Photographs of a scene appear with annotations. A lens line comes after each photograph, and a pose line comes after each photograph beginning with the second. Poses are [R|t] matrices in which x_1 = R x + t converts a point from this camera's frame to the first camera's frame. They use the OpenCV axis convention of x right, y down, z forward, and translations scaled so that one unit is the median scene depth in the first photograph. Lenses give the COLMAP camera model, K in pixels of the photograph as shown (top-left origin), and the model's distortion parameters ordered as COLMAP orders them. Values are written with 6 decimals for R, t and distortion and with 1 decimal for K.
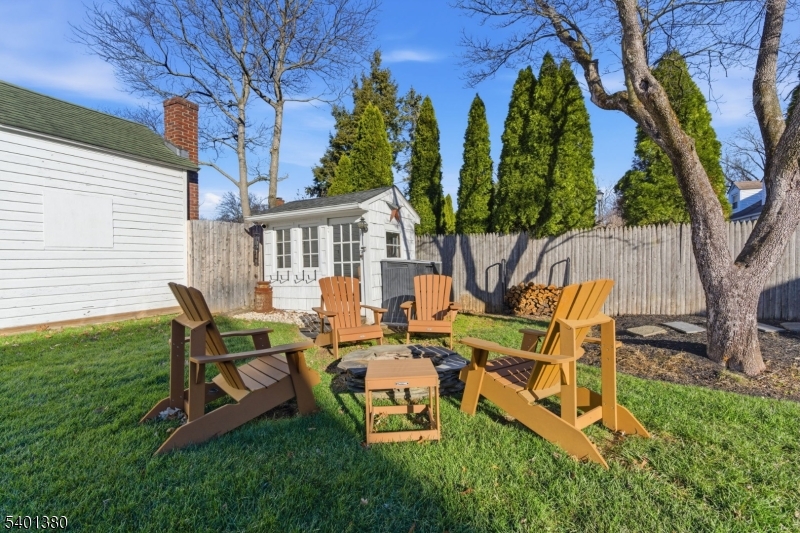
lens RADIAL K [[339.4, 0, 400.0], [0, 339.4, 266.5], [0, 0, 1]] dist [-0.000433, 0.000015]
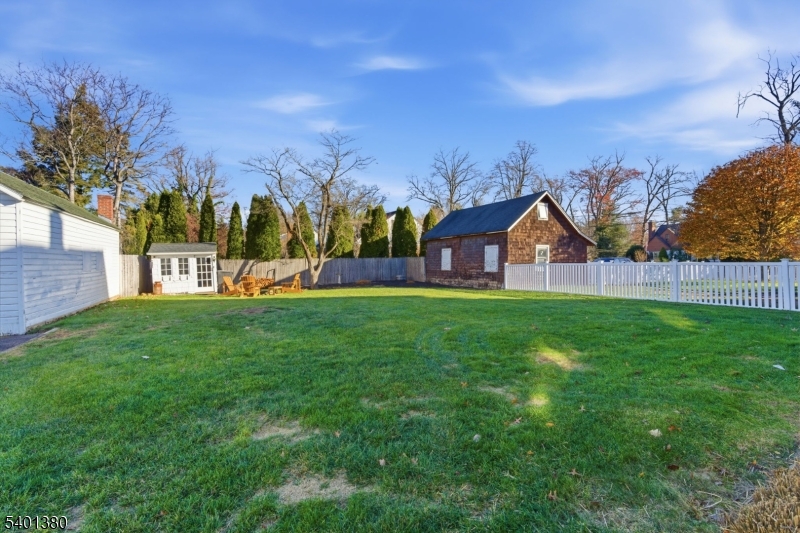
lens RADIAL K [[365.0, 0, 400.0], [0, 365.0, 266.5], [0, 0, 1]] dist [-0.001747, 0.000117]
pose [[0.599849, -0.000124, 0.800113, -1.403843], [0.031055, 0.999250, -0.023127, 0.051403], [-0.799511, 0.038721, 0.599403, -1.773865]]
